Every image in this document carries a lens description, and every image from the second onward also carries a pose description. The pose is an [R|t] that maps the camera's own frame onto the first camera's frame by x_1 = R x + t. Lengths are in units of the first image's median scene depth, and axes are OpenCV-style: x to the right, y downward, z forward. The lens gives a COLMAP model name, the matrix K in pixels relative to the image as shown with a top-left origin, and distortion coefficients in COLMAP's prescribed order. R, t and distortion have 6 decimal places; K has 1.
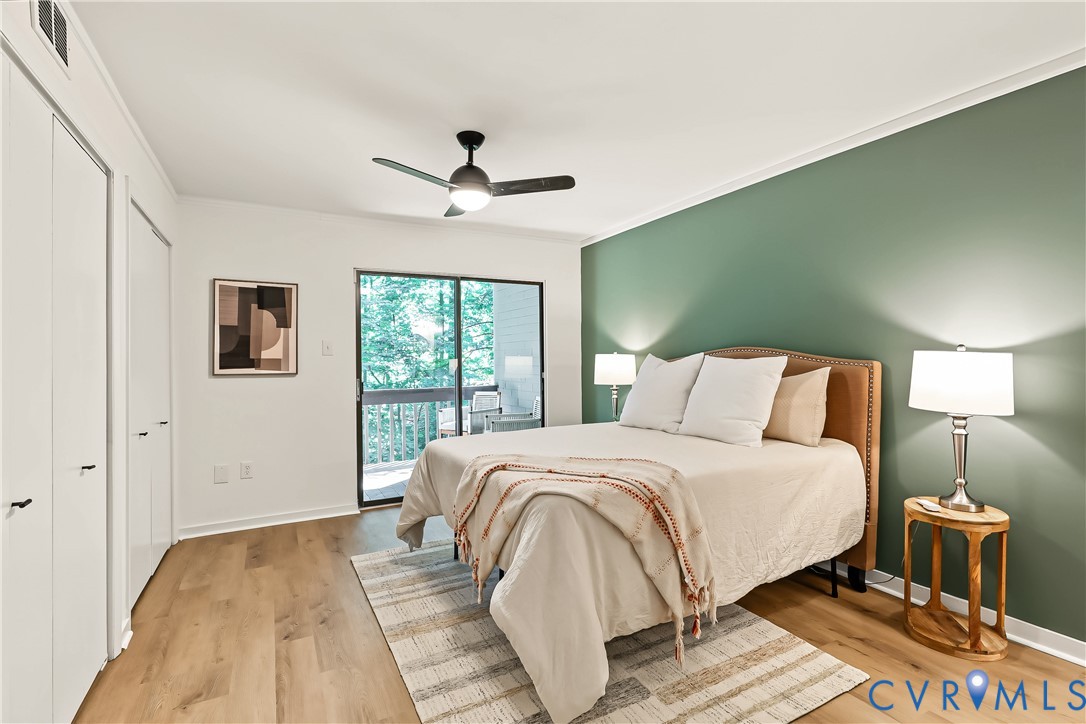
lens RADIAL K [[514.0, 0, 517.8], [0, 514.0, 364.4], [0, 0, 1]] dist [0.005524, -0.003240]
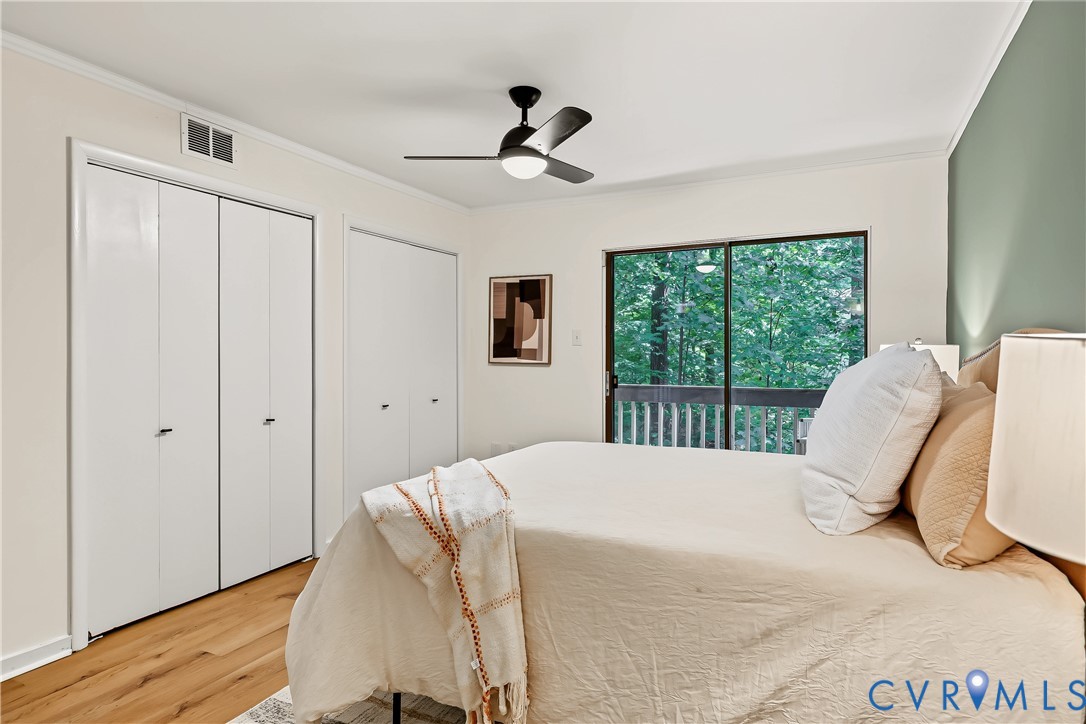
lens RADIAL K [[611.0, 0, 543.5], [0, 611.0, 363.0], [0, 0, 1]] dist [0.000127, 0.001072]
pose [[0.579936, 0.024795, -0.814284, 0.556819], [-0.012584, 0.999690, 0.021478, -0.009277], [0.814564, -0.002209, 0.580069, 0.308414]]
